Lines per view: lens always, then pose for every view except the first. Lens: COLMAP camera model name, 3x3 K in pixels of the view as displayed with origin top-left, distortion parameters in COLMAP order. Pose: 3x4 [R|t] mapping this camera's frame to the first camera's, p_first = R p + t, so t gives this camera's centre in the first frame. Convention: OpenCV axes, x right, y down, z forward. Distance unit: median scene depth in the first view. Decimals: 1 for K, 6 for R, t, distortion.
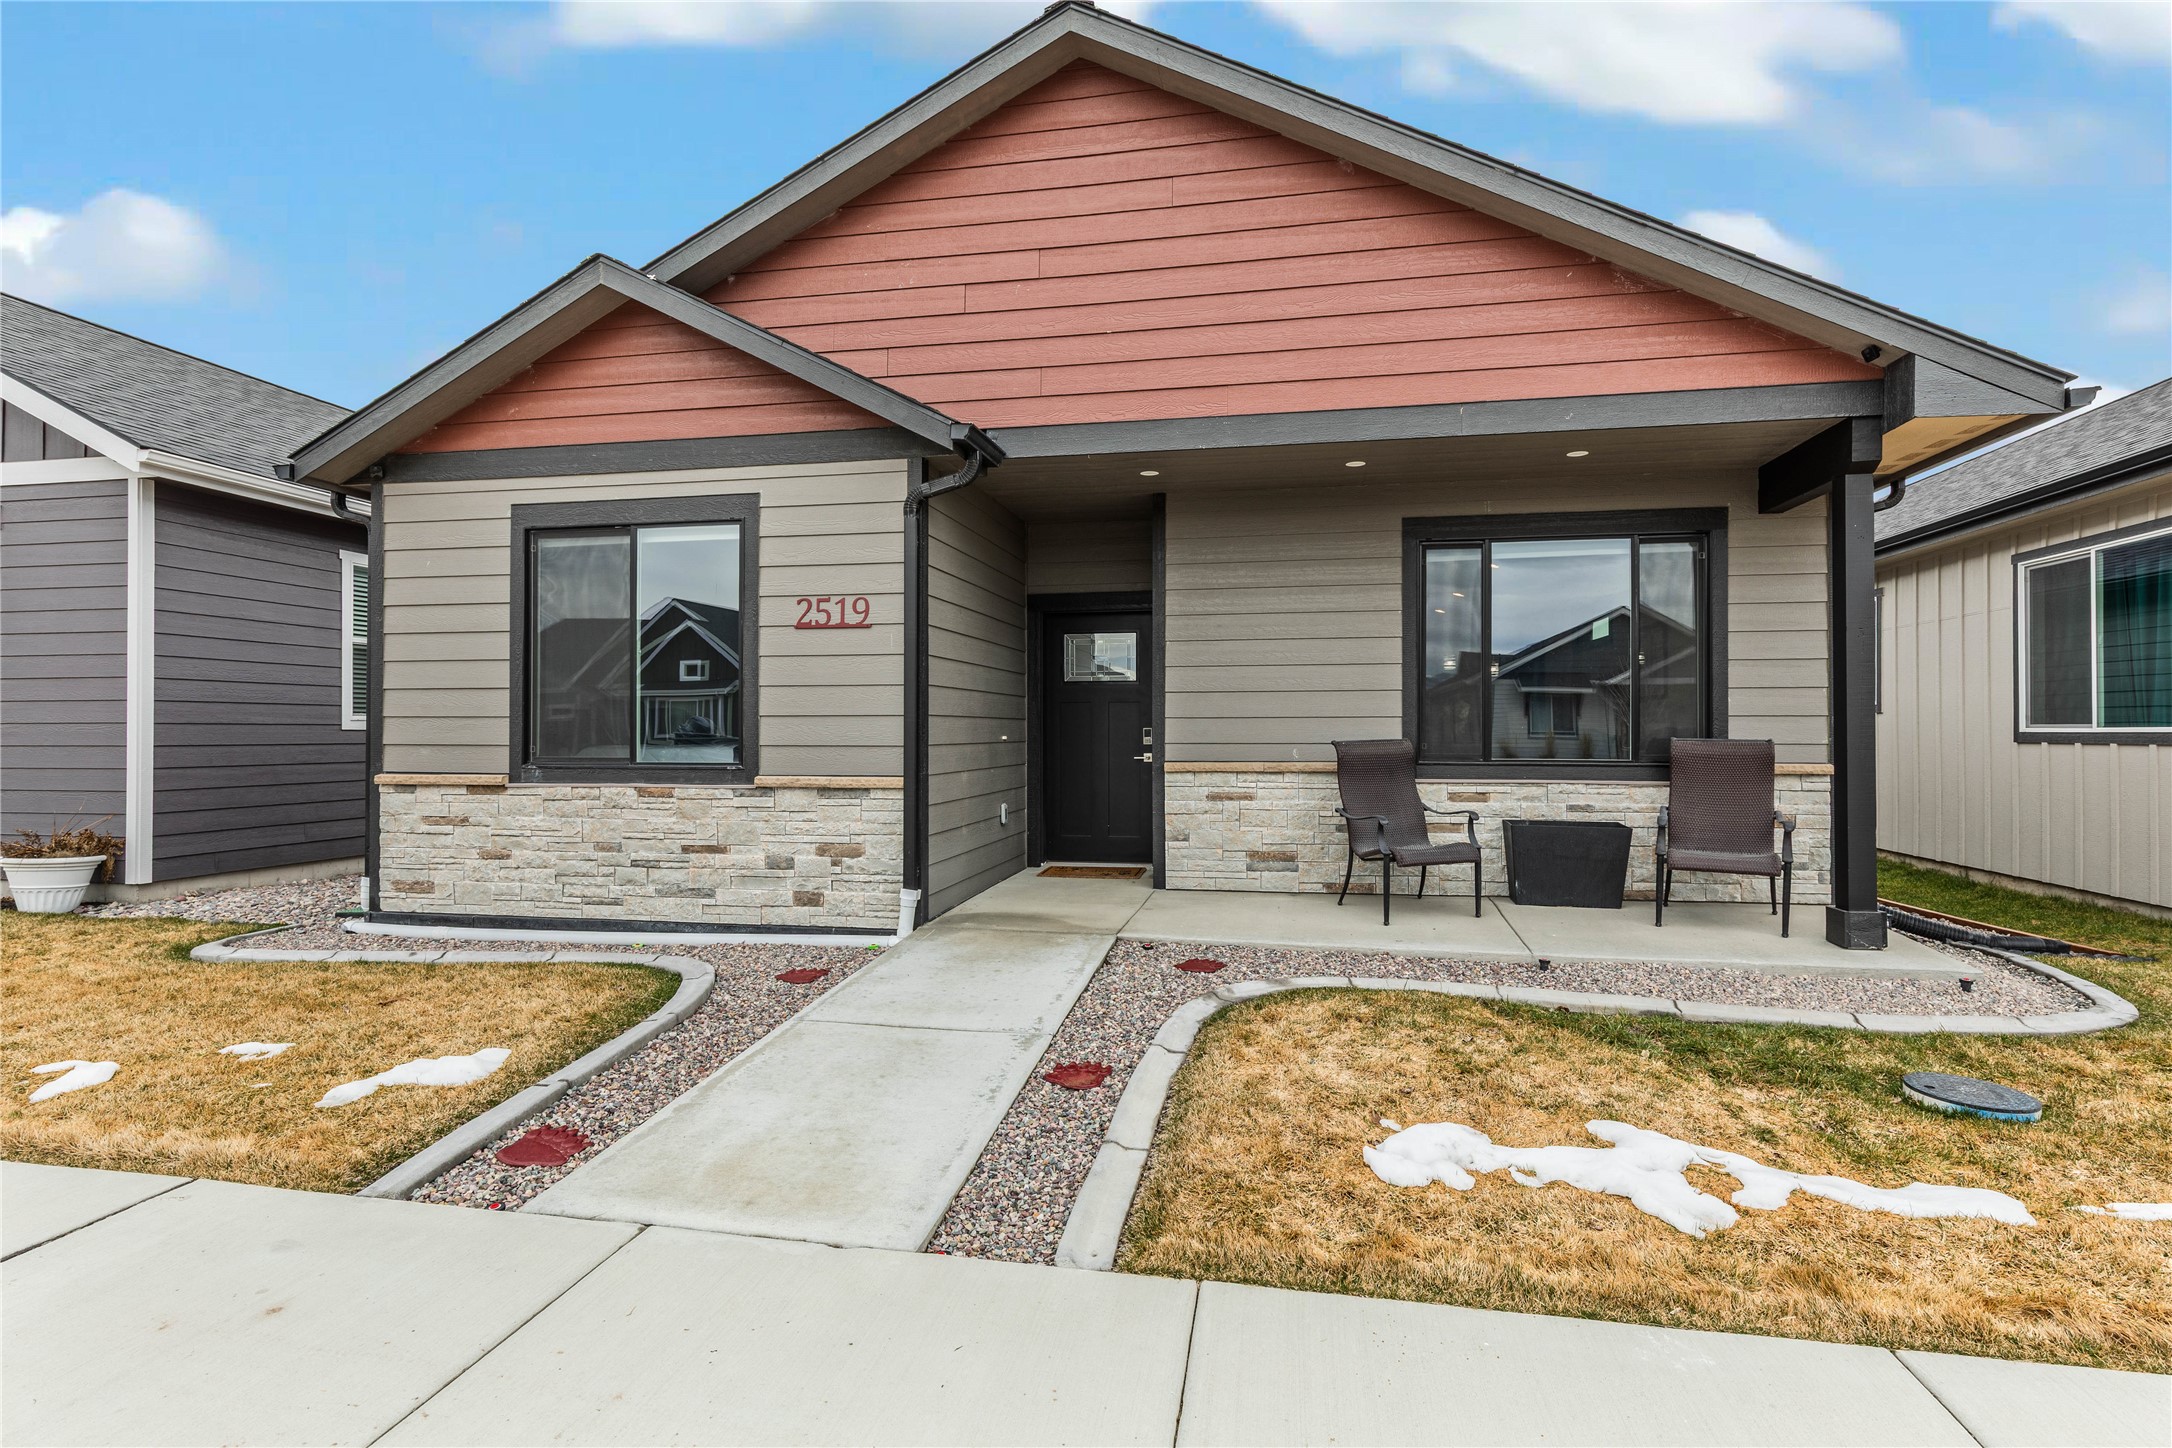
lens RADIAL K [[1059.6, 0, 1086.0], [0, 1059.6, 724.0], [0, 0, 1]] dist [-0.000525, -0.000244]
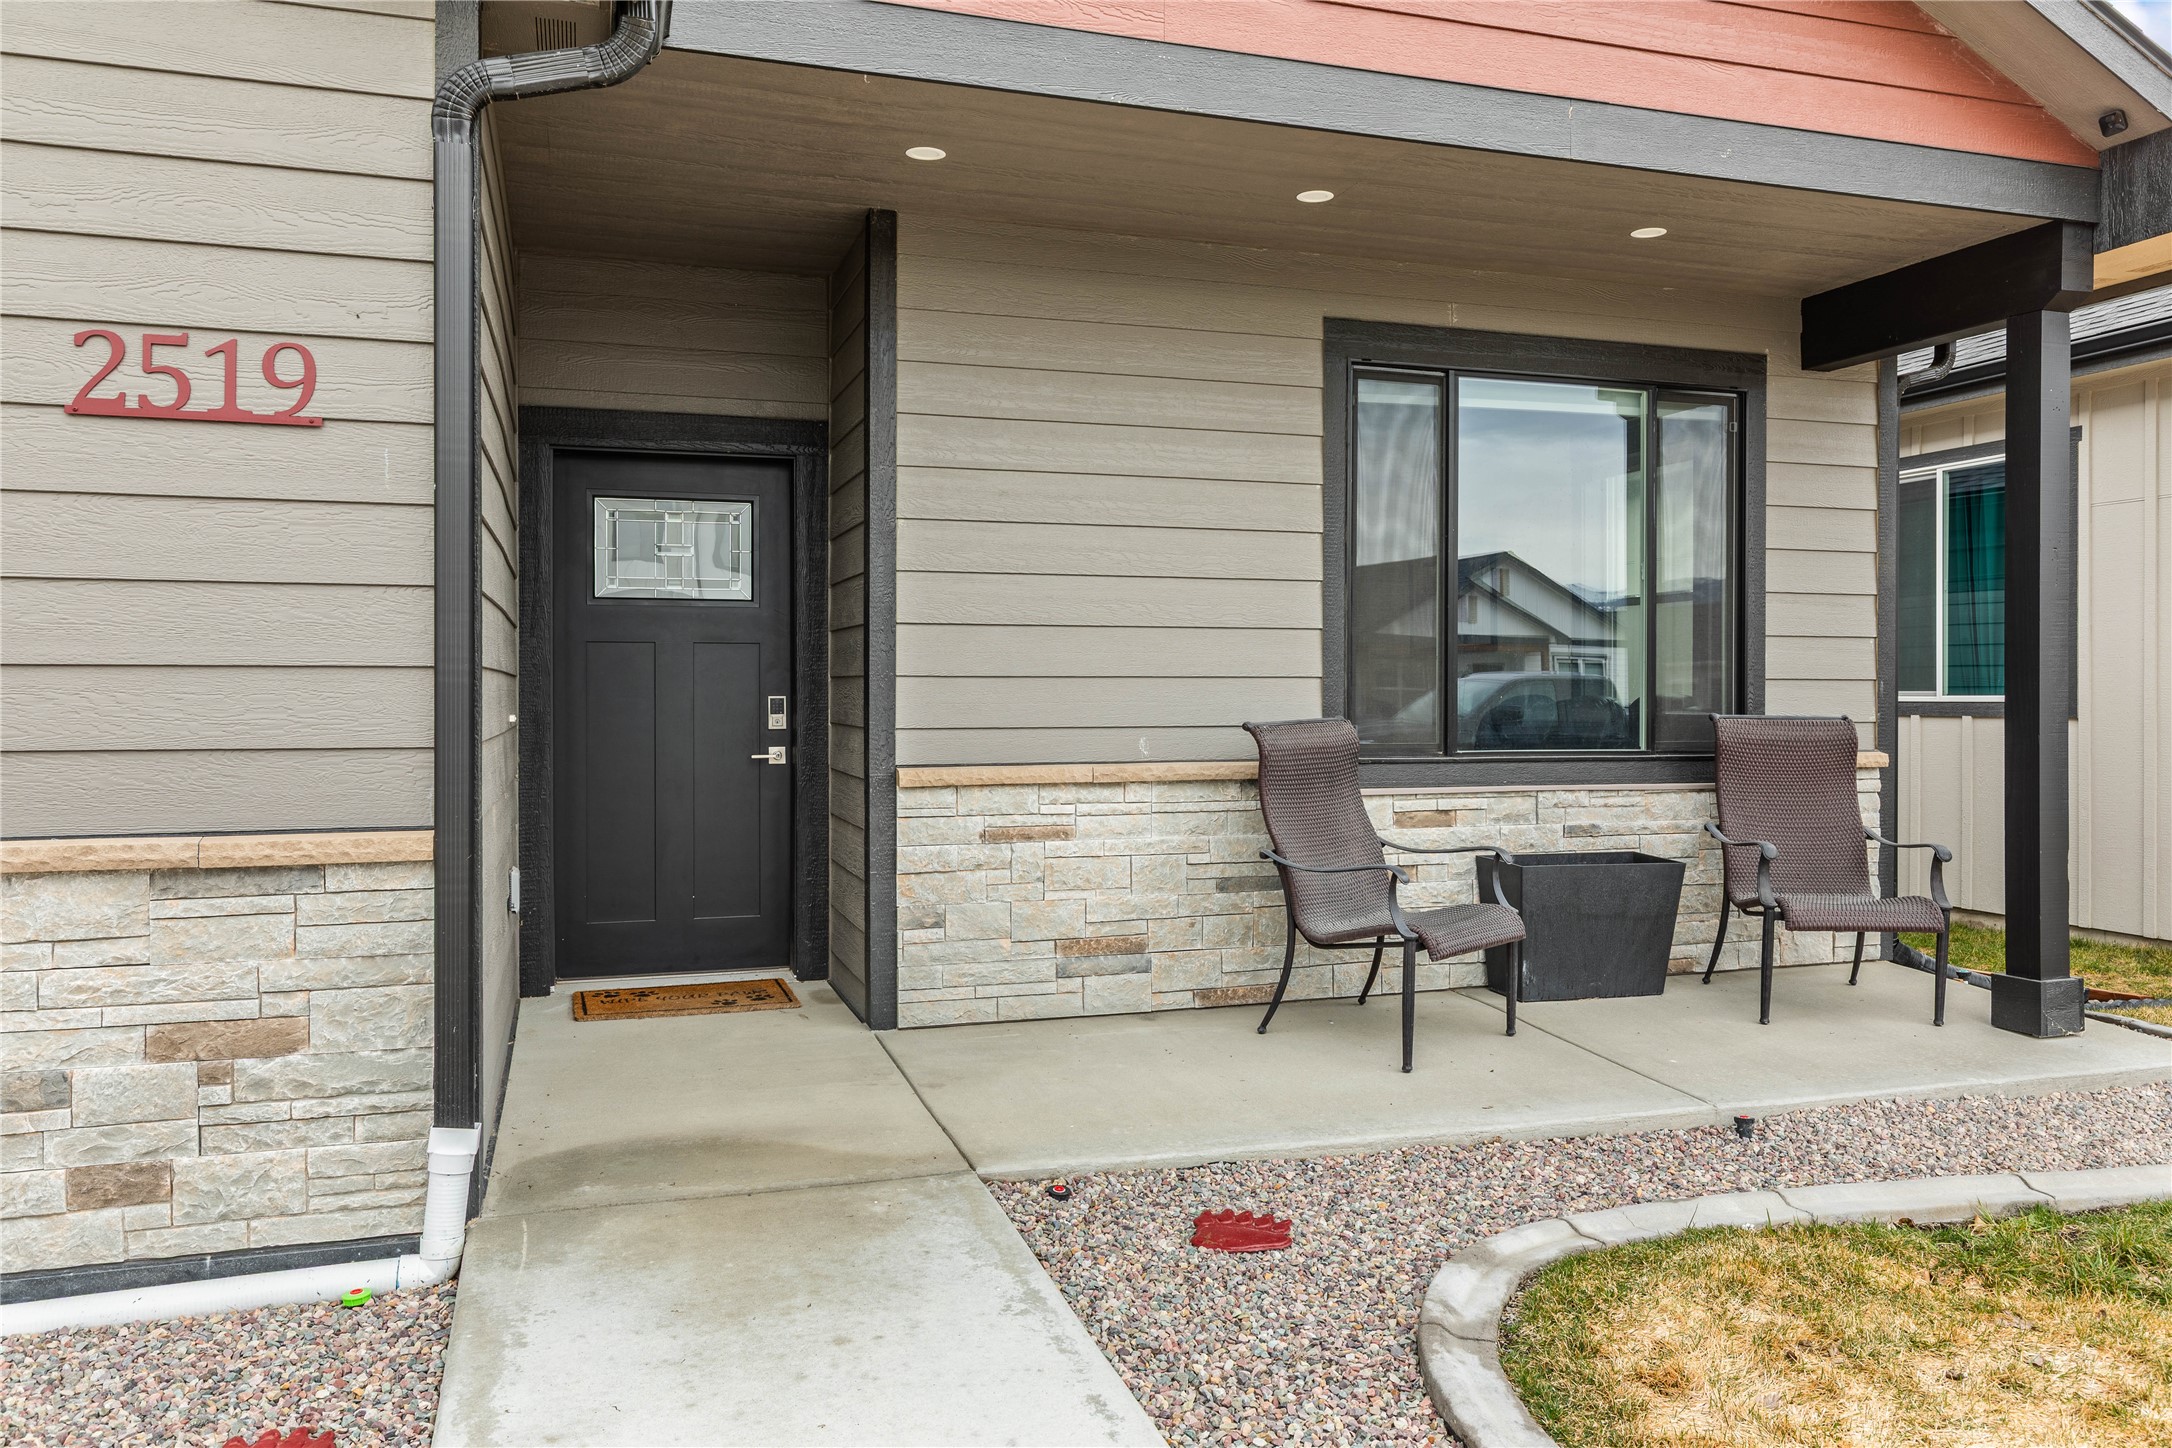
lens RADIAL K [[1569.4, 0, 1087.8], [0, 1569.4, 703.9], [0, 0, 1]] dist [-0.000507, -0.001616]
pose [[0.874966, -0.002249, 0.484179, -0.208349], [-0.004514, 0.999908, 0.012801, -0.002936], [-0.484163, -0.013386, 0.874875, 0.348553]]
